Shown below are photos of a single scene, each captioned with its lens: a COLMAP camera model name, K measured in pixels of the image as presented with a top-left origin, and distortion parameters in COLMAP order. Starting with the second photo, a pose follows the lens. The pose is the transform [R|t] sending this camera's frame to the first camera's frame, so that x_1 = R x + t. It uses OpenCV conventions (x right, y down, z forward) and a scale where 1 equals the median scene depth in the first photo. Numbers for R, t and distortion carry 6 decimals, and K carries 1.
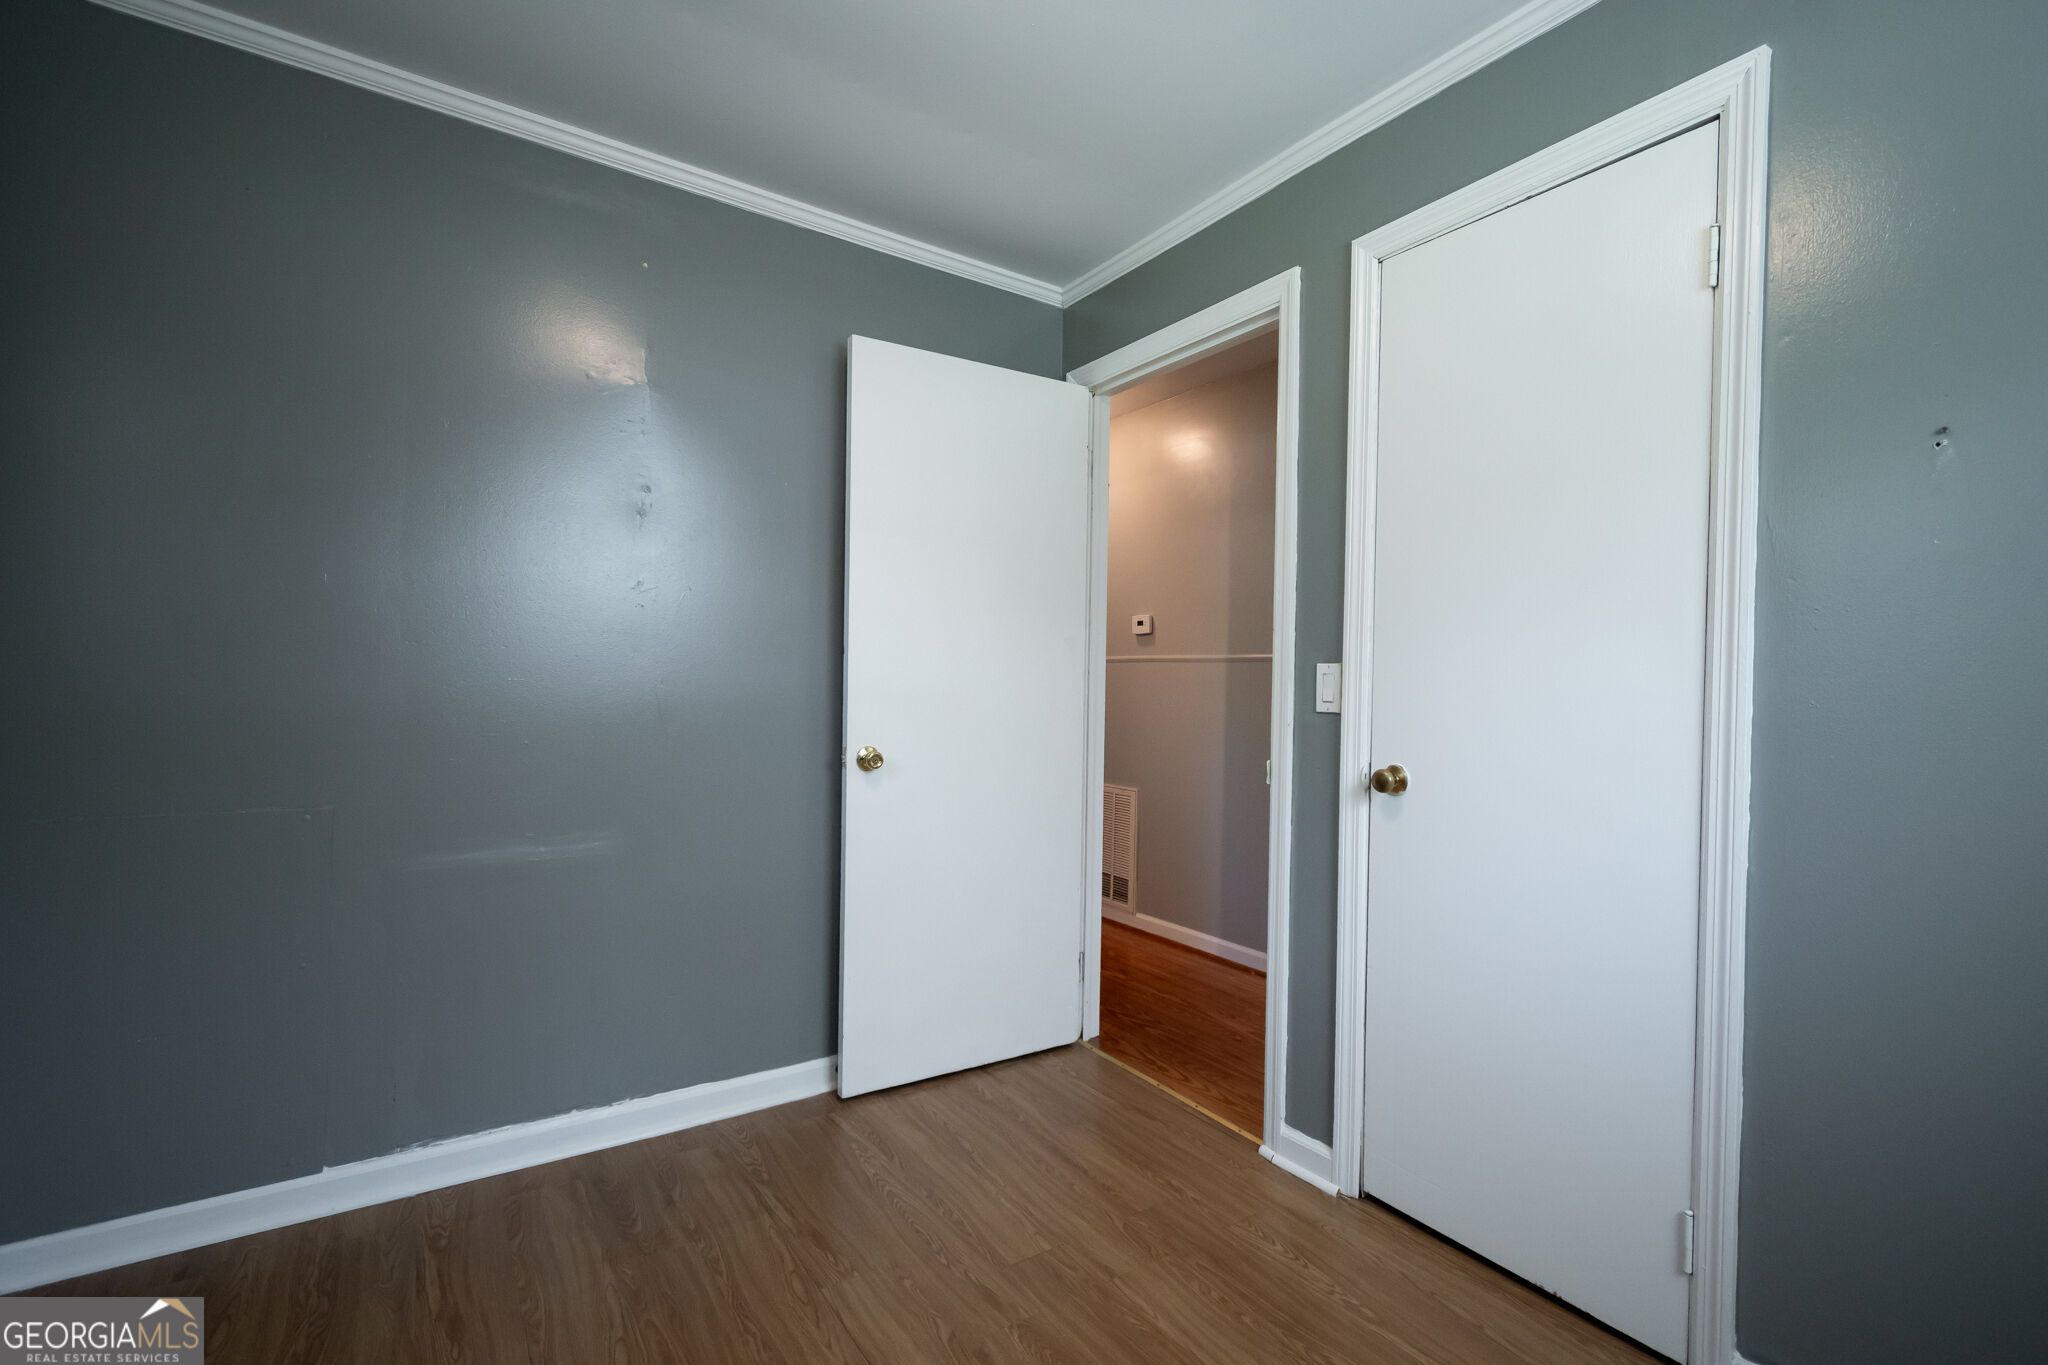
lens RADIAL K [[901.3, 0, 1027.4], [0, 901.3, 682.8], [0, 0, 1]] dist [0.007392, -0.007237]
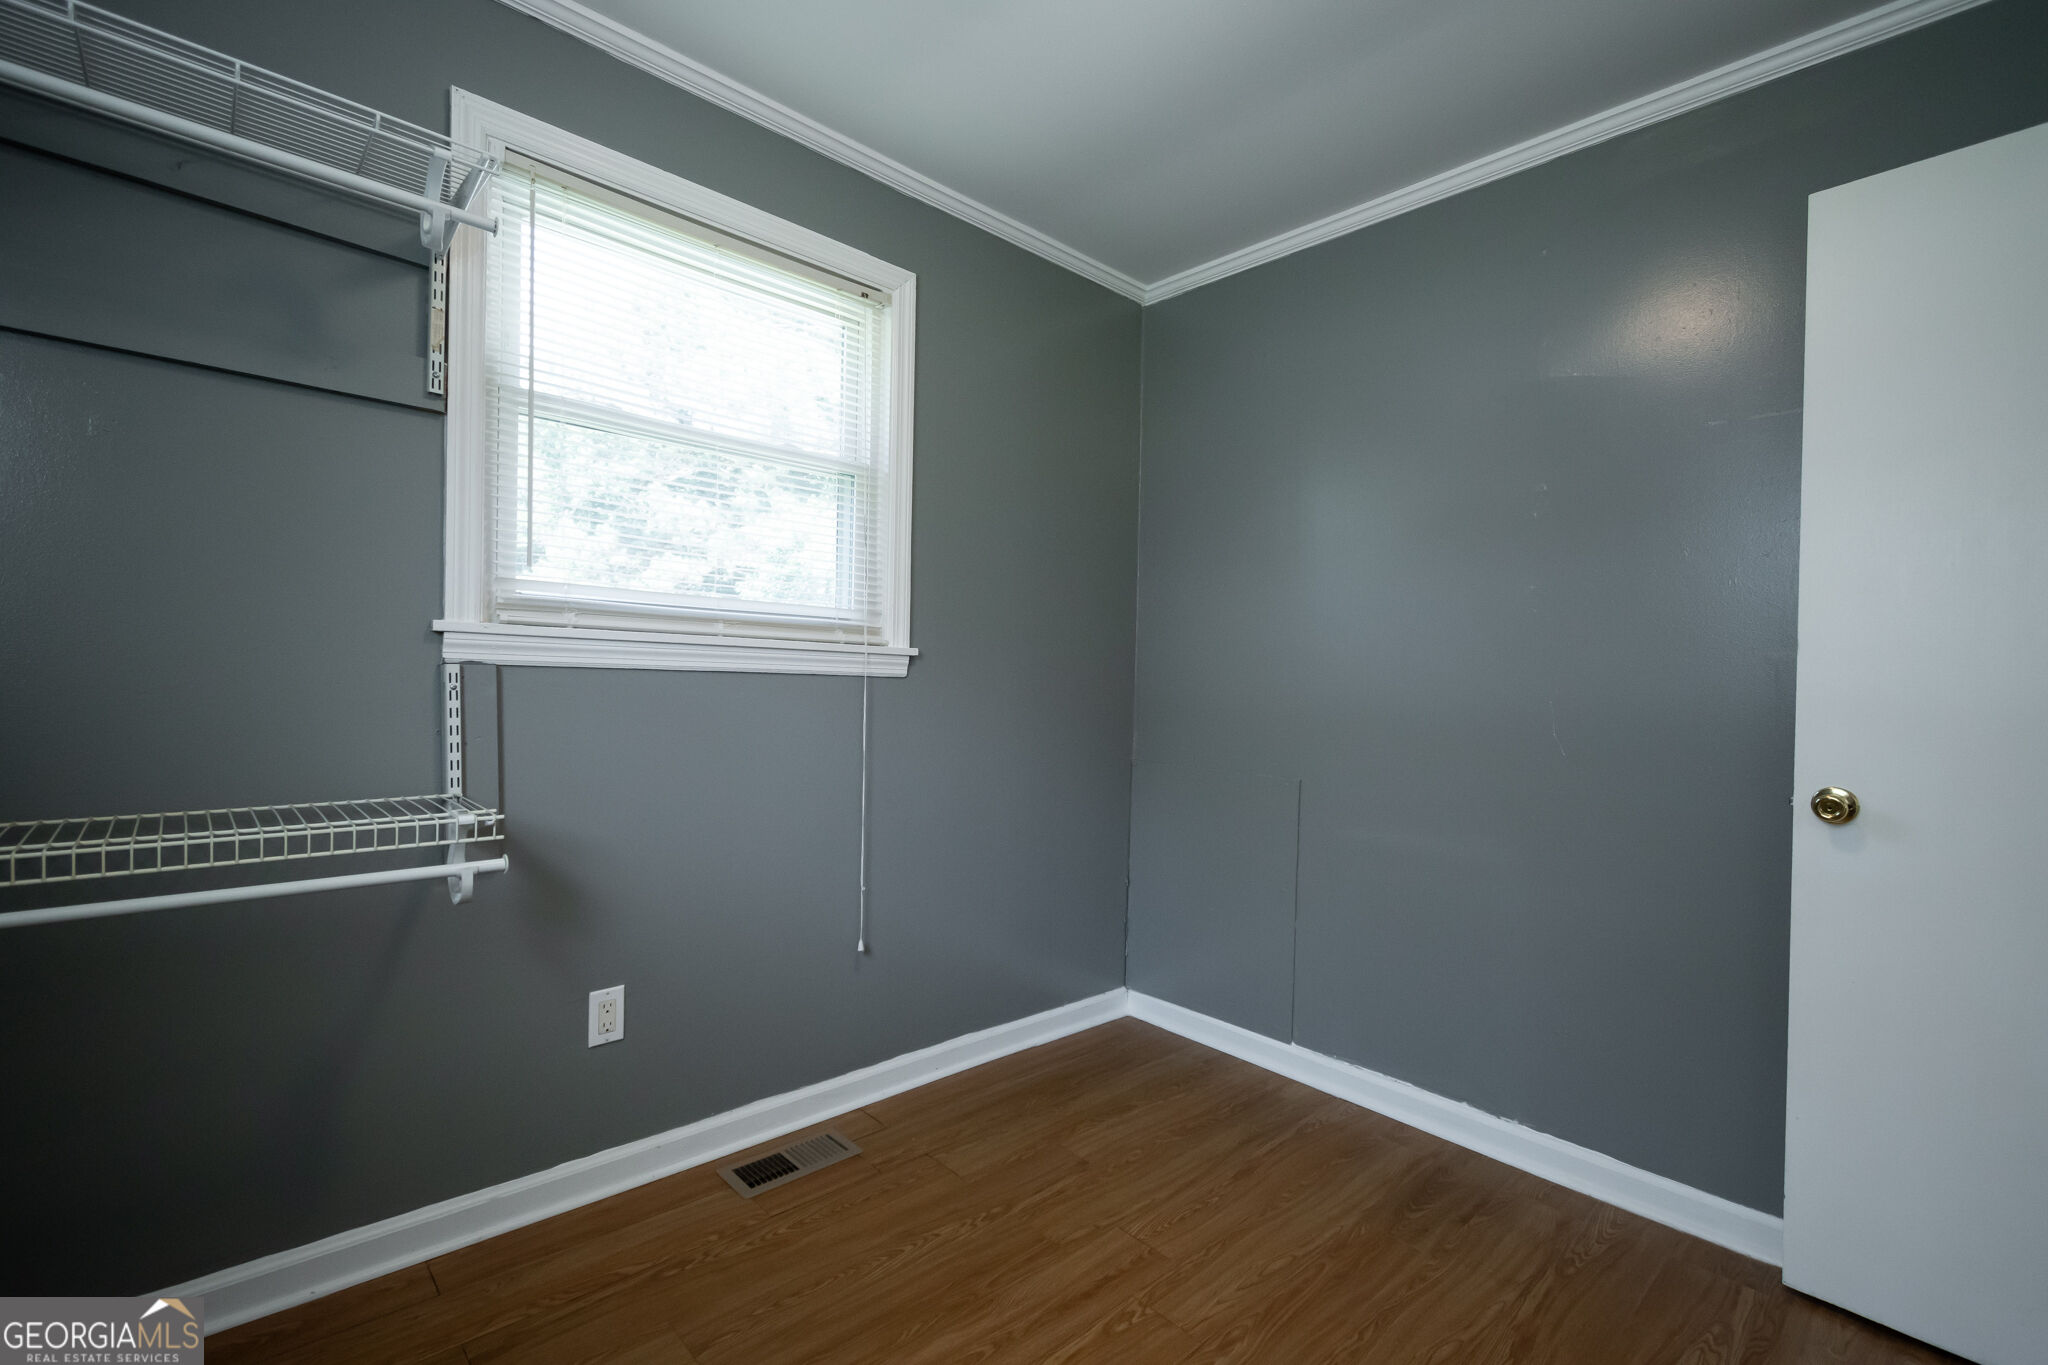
lens RADIAL K [[901.3, 0, 1027.4], [0, 901.3, 682.8], [0, 0, 1]] dist [0.007392, -0.007237]
pose [[0.155143, -0.006288, -0.987872, 0.496403], [-0.023650, 0.999670, -0.010077, 0.019361], [0.987609, 0.024926, 0.154943, 0.376972]]
